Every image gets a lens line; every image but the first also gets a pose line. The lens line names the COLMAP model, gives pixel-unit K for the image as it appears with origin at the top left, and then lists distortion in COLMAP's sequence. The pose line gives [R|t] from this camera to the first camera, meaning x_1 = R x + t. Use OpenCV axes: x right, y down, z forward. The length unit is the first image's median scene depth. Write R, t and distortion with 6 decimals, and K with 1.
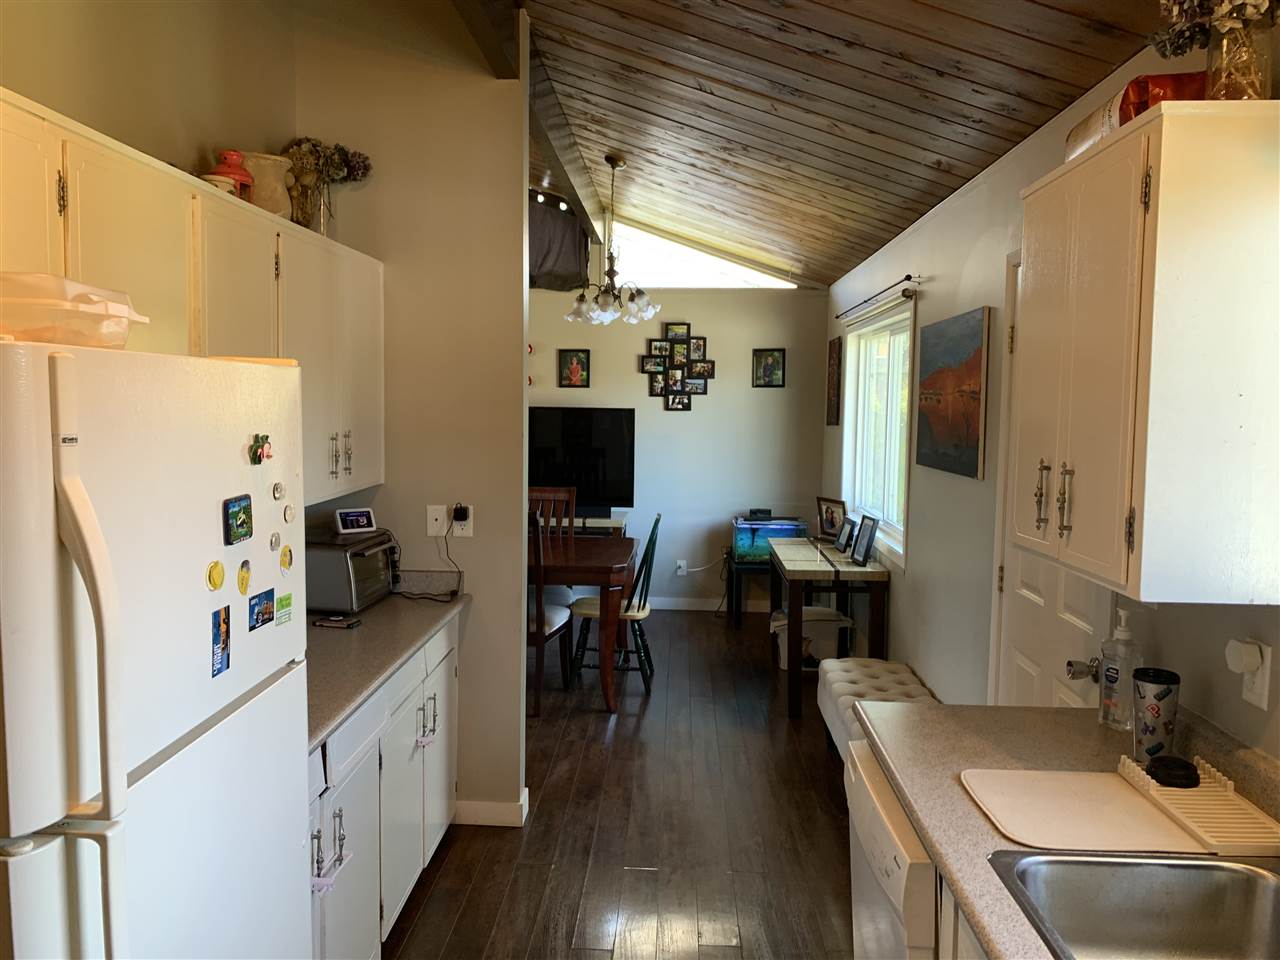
lens RADIAL K [[973.4, 0, 642.1], [0, 973.4, 478.7], [0, 0, 1]] dist [0.004517, -0.014047]
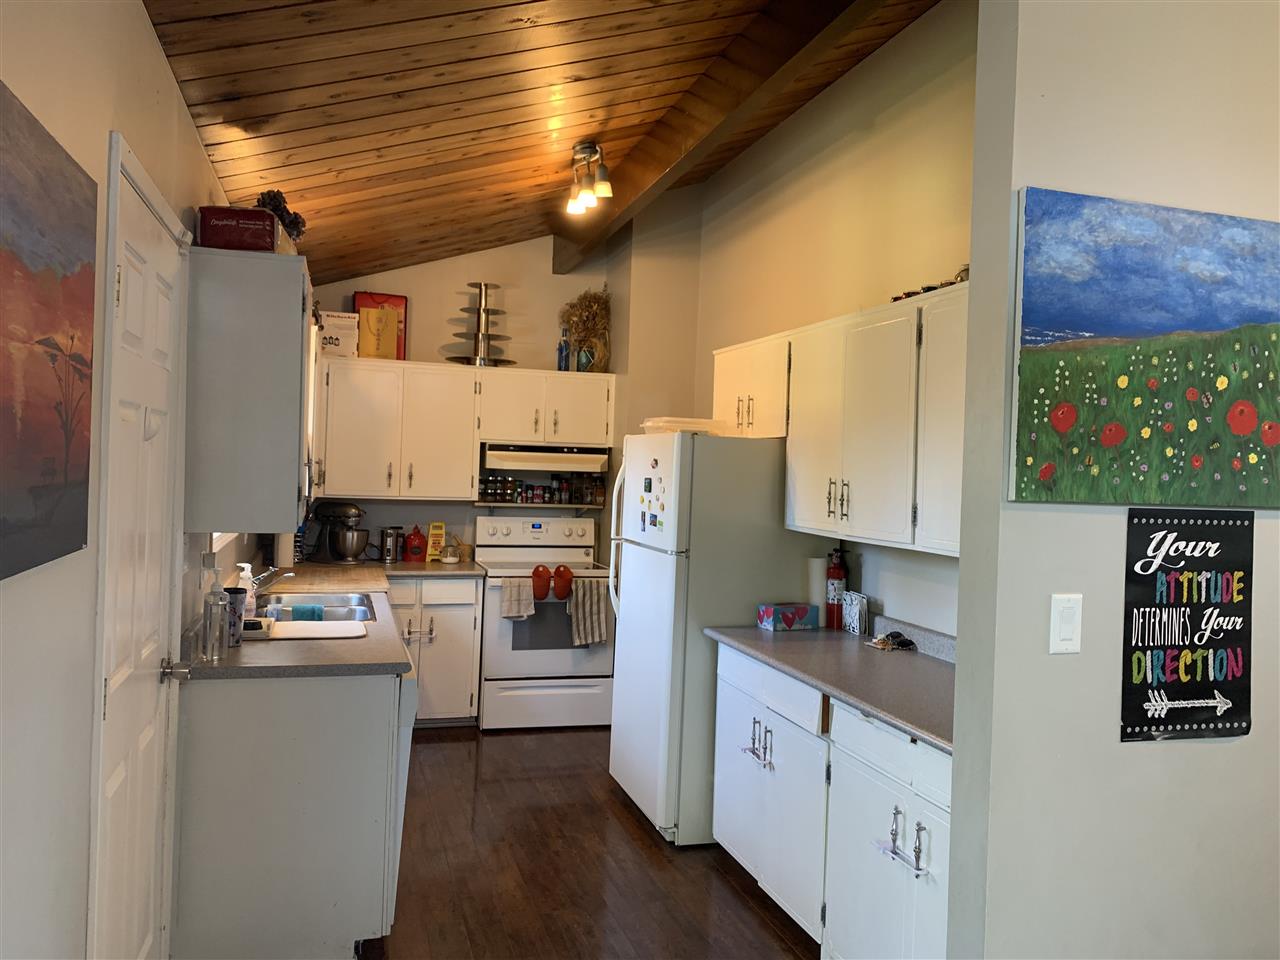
lens RADIAL K [[973.4, 0, 639.2], [0, 973.4, 476.9], [0, 0, 1]] dist [0.004517, -0.014047]
pose [[-0.942002, -0.039575, -0.333265, 0.244785], [-0.070599, 0.994170, 0.081500, -0.088308], [0.328097, 0.100301, -0.939304, 1.478883]]
